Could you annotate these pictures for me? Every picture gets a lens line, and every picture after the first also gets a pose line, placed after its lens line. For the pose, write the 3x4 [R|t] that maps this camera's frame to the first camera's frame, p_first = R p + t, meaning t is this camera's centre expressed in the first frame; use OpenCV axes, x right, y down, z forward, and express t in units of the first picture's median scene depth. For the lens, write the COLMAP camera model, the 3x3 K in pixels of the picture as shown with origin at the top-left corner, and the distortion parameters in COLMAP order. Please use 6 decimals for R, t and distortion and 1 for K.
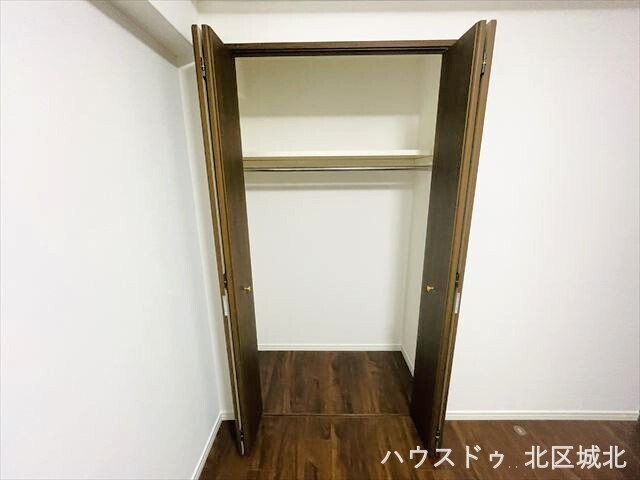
lens RADIAL K [[259.8, 0, 293.3], [0, 259.8, 238.6], [0, 0, 1]] dist [-0.000207, -0.000249]
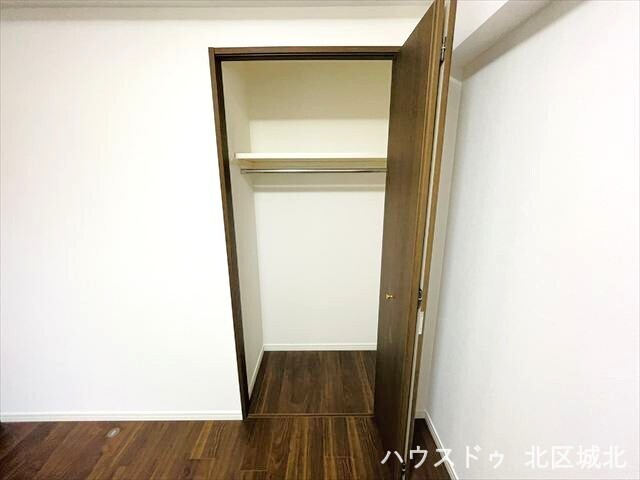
lens RADIAL K [[259.8, 0, 319.6], [0, 259.8, 239.2], [0, 0, 1]] dist [-0.000207, -0.000249]
pose [[0.999845, 0.001548, 0.017540, 0.252859], [-0.001427, 0.999975, -0.006905, 0.006201], [-0.017550, 0.006879, 0.999822, -0.016740]]
